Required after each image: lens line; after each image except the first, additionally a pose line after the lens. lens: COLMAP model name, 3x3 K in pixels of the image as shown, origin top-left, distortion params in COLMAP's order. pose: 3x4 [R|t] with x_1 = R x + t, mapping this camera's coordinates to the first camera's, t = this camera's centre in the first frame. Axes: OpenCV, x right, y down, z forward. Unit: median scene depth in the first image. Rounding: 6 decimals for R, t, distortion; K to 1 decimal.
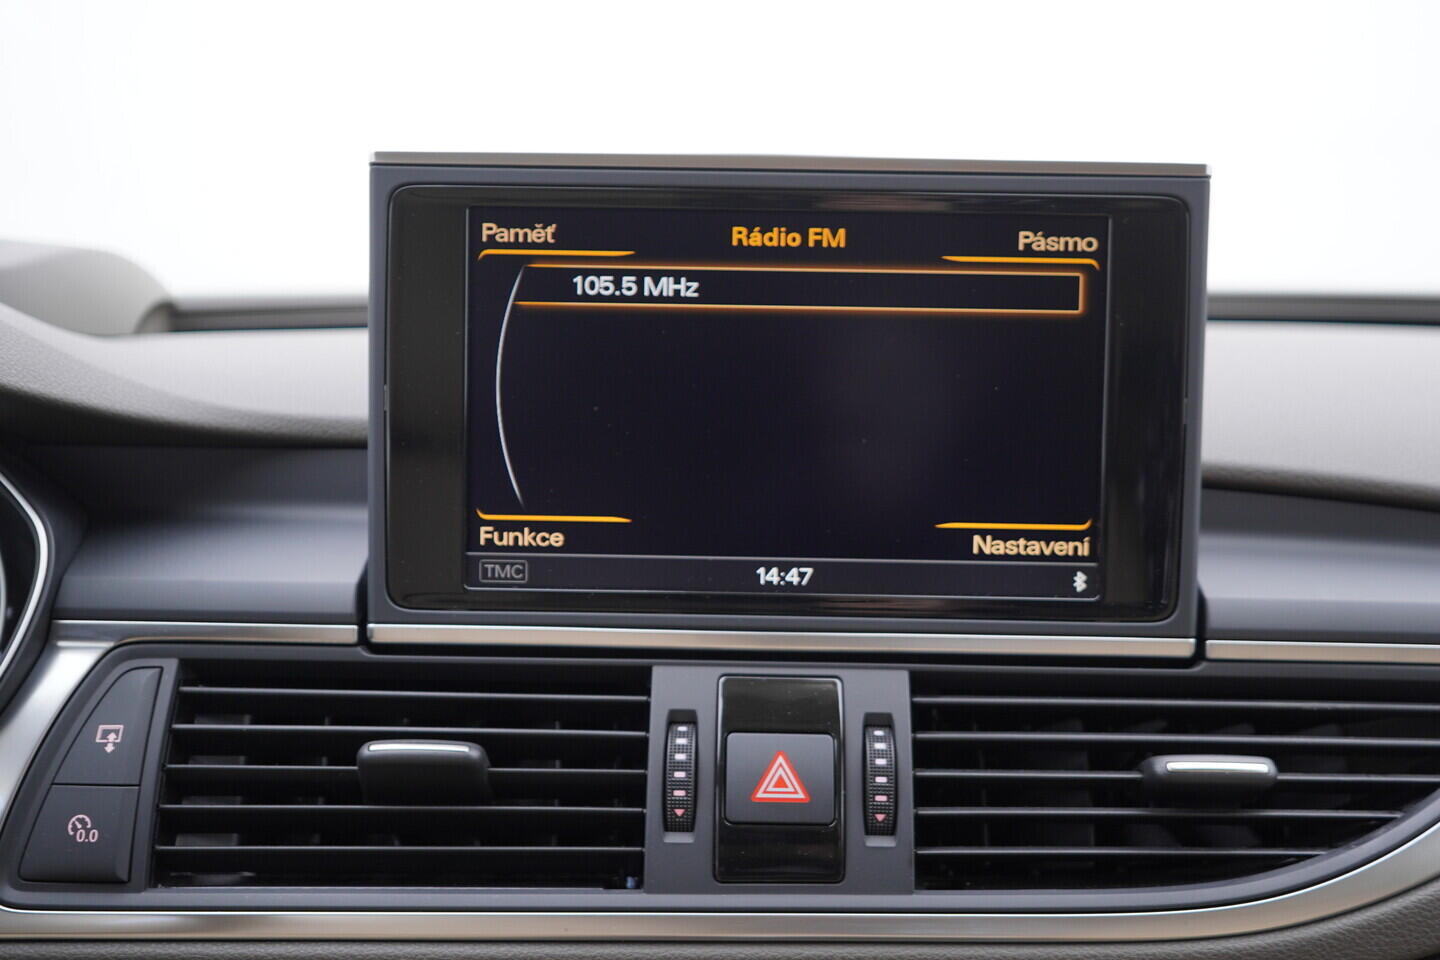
lens RADIAL K [[1480.5, 0, 721.8], [0, 1480.5, 474.5], [0, 0, 1]] dist [-0.000366, 0.021066]
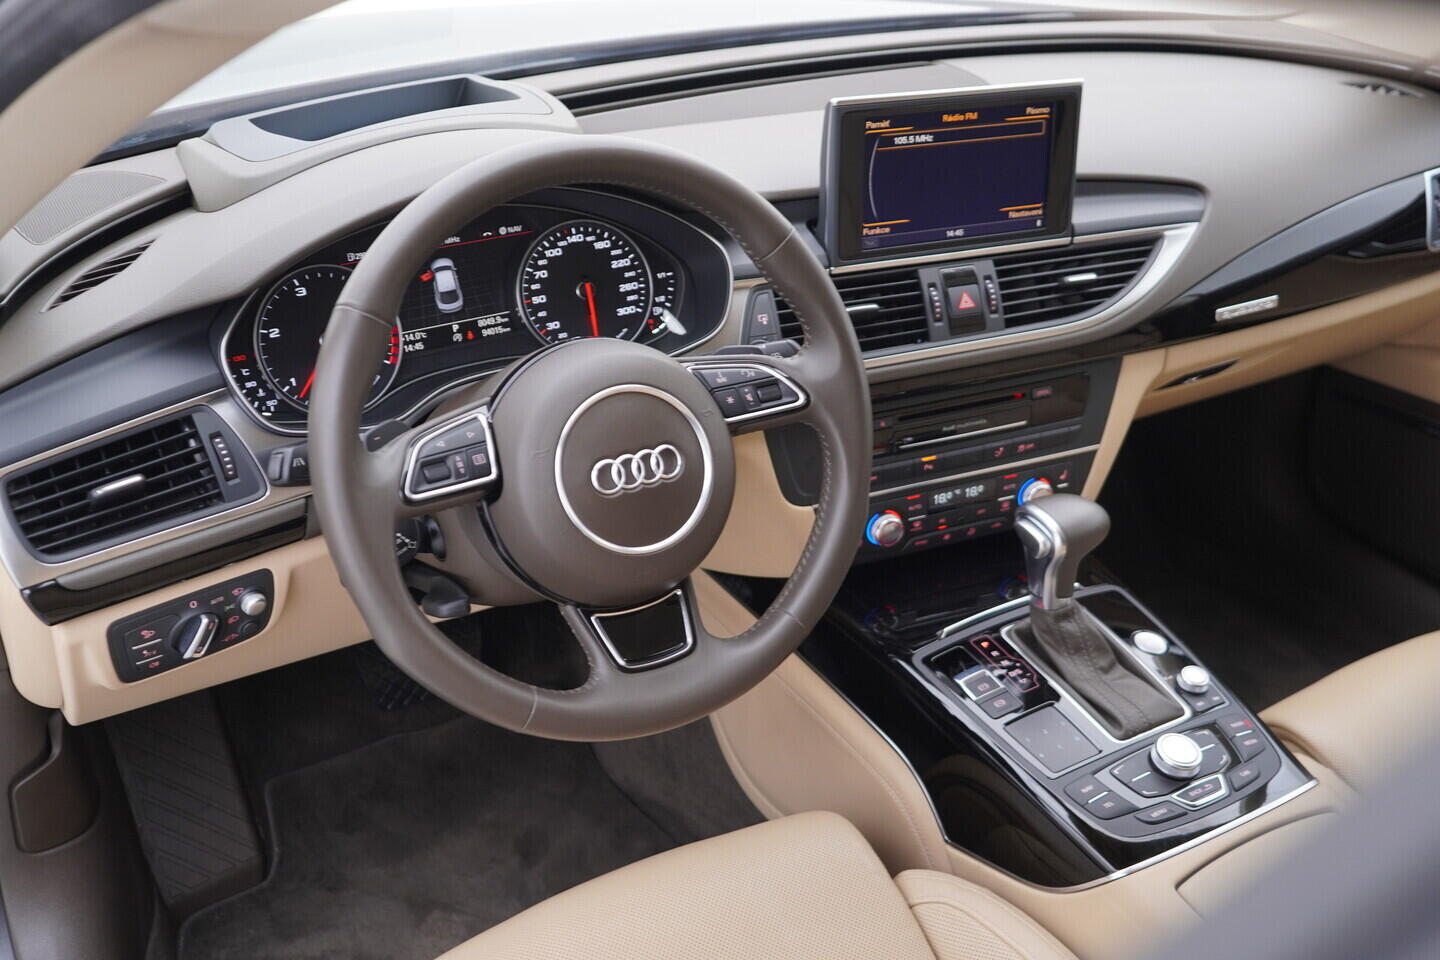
lens RADIAL K [[1480.5, 0, 721.8], [0, 1480.5, 474.5], [0, 0, 1]] dist [-0.000366, 0.021066]
pose [[0.912194, -0.182647, 0.366800, -1.568826], [0.049223, 0.937524, 0.344422, -0.525157], [-0.406791, -0.296125, 0.864194, -1.518657]]
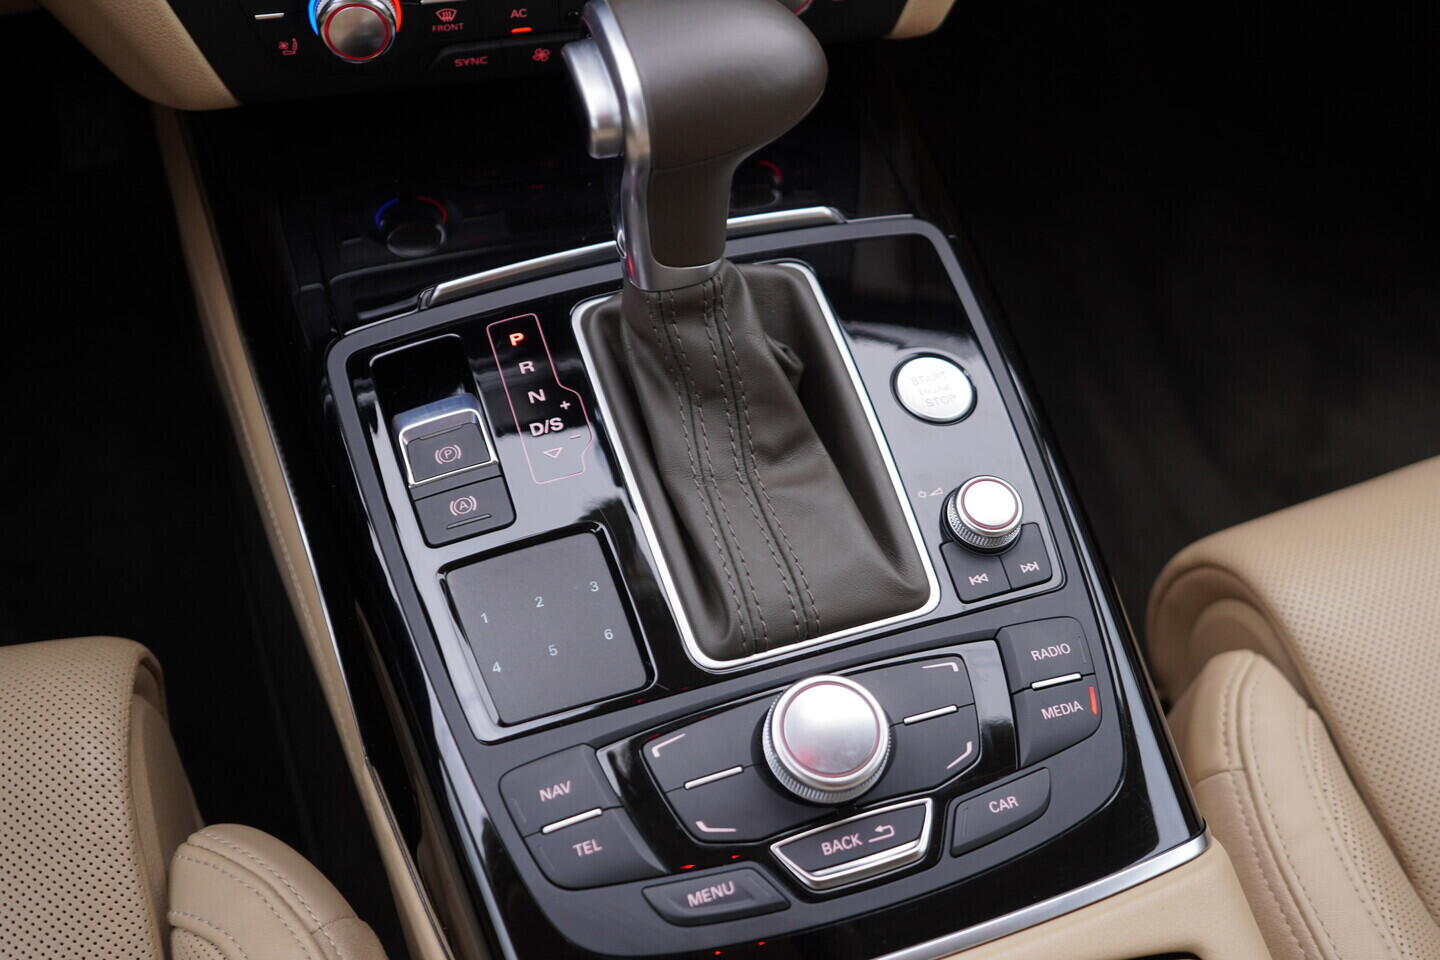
lens RADIAL K [[1480.5, 0, 721.8], [0, 1480.5, 474.5], [0, 0, 1]] dist [-0.000366, 0.021066]
pose [[0.976934, -0.147828, 0.154098, -0.090402], [0.009817, 0.751964, 0.659131, 0.121267], [-0.213315, -0.642415, 0.736070, -0.276468]]
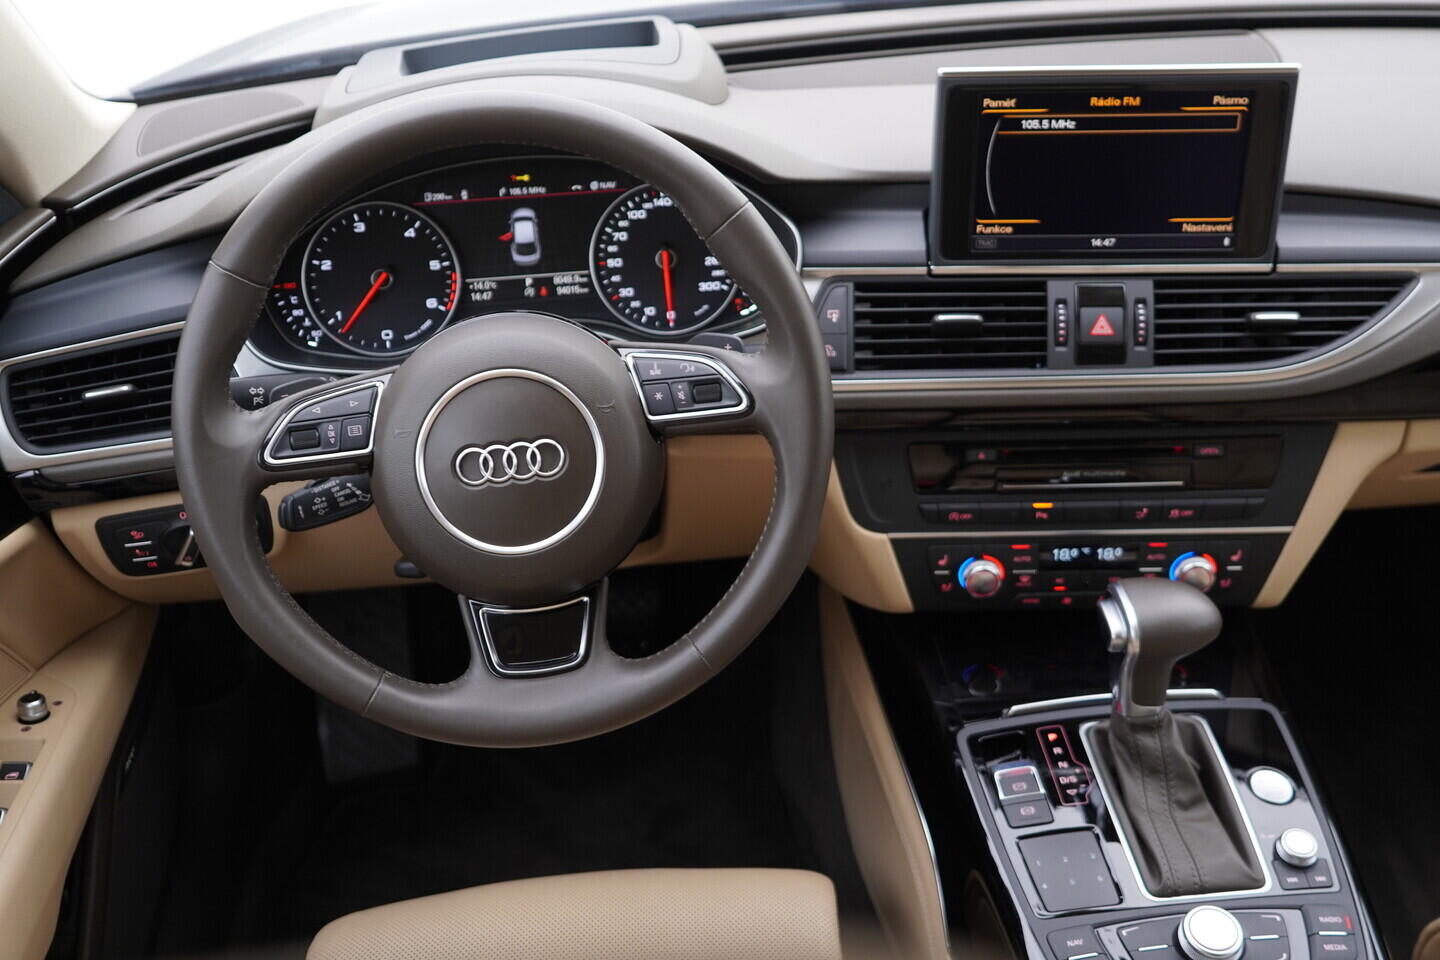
lens RADIAL K [[1480.5, 0, 721.8], [0, 1480.5, 474.5], [0, 0, 1]] dist [-0.000366, 0.021066]
pose [[0.998975, -0.019934, -0.040650, -0.496682], [0.033397, 0.930667, 0.364339, -0.487874], [0.030569, -0.365323, 0.930379, -1.431202]]
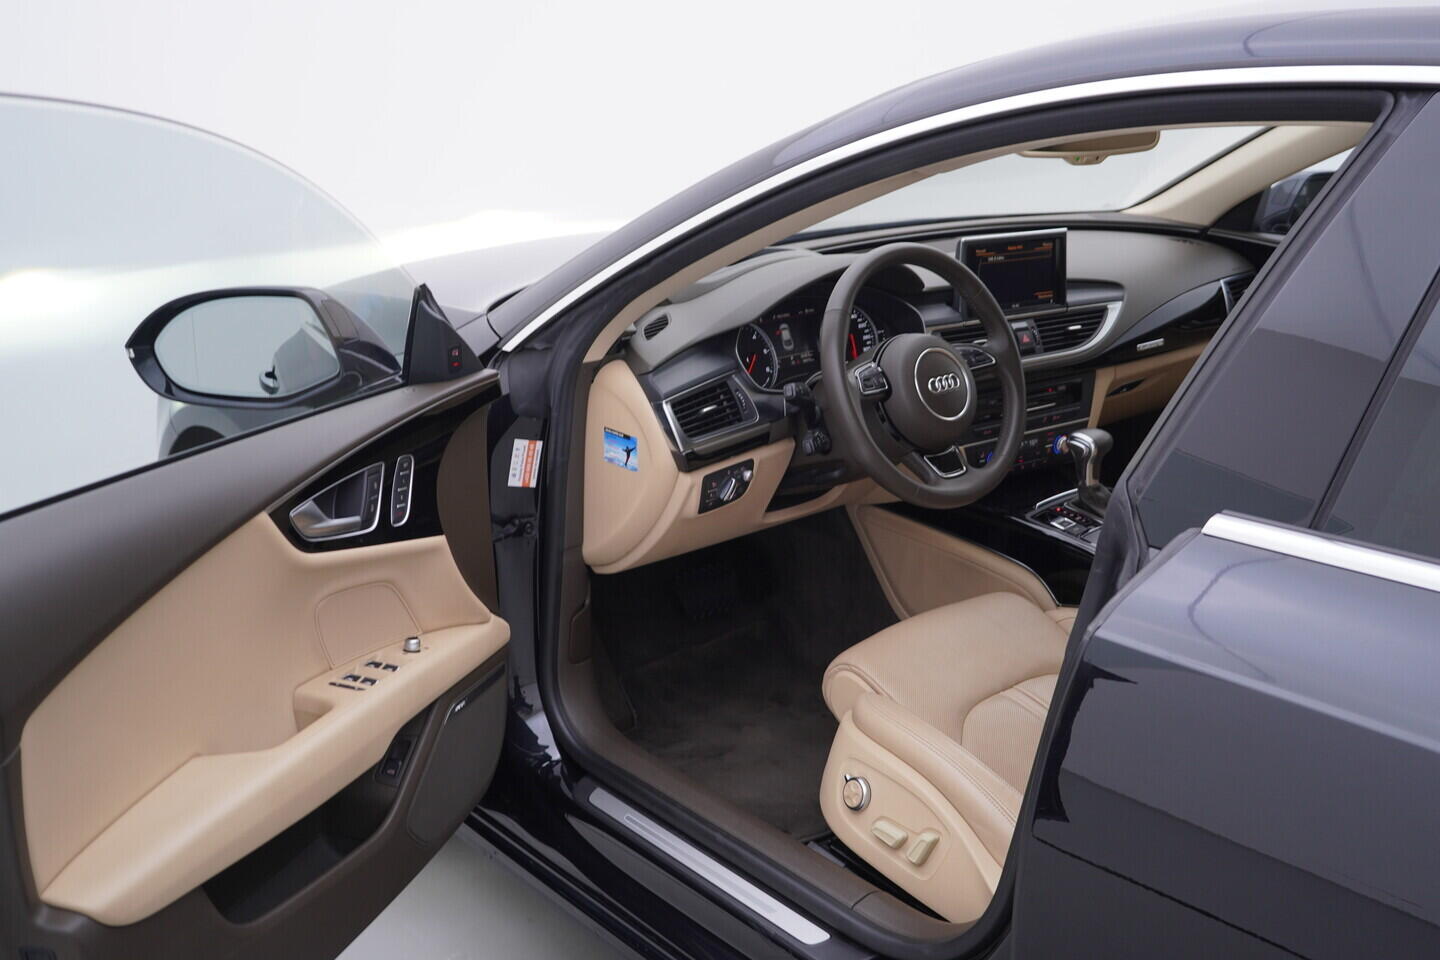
lens RADIAL K [[1480.5, 0, 721.8], [0, 1480.5, 474.5], [0, 0, 1]] dist [-0.000366, 0.021066]
pose [[0.823828, -0.173485, 0.539640, -4.226468], [0.089003, 0.979794, 0.179112, -0.433123], [-0.559809, -0.099528, 0.822623, -3.256789]]
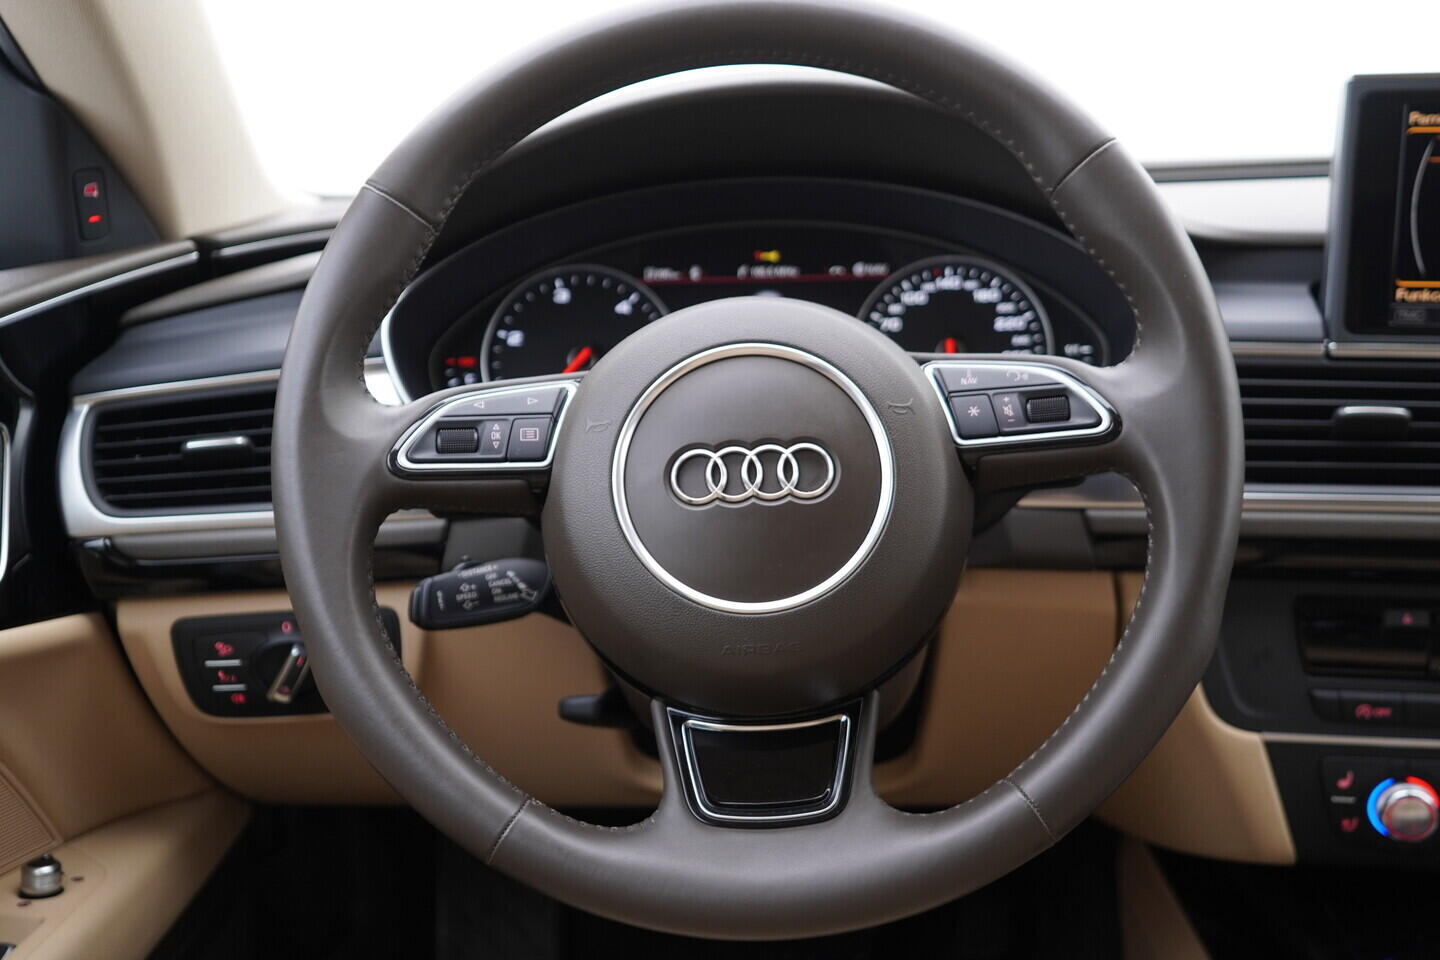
lens RADIAL K [[1480.5, 0, 721.8], [0, 1480.5, 474.5], [0, 0, 1]] dist [-0.000366, 0.021066]
pose [[0.987620, 0.015329, -0.156117, -0.684860], [-0.002714, 0.996734, 0.080704, 0.115763], [0.156844, -0.079281, 0.984436, -0.880172]]
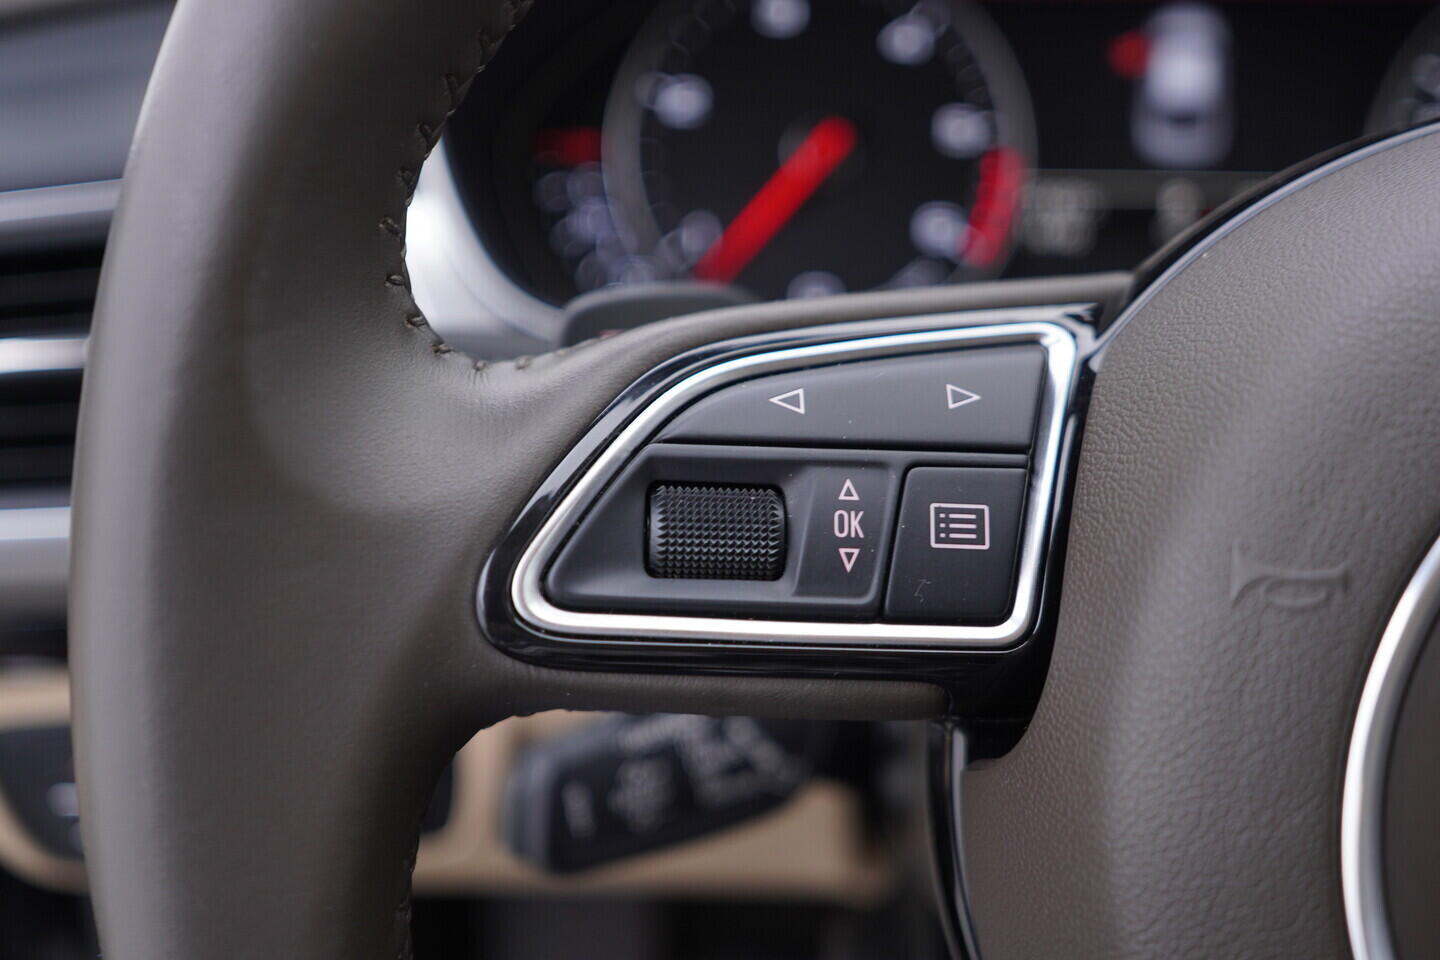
lens RADIAL K [[1480.5, 0, 721.8], [0, 1480.5, 474.5], [0, 0, 1]] dist [-0.000366, 0.021066]
pose [[0.984634, 0.131786, -0.114578, -1.113636], [-0.096829, 0.958033, 0.269808, 0.072253], [0.145327, -0.254568, 0.956073, 0.097657]]
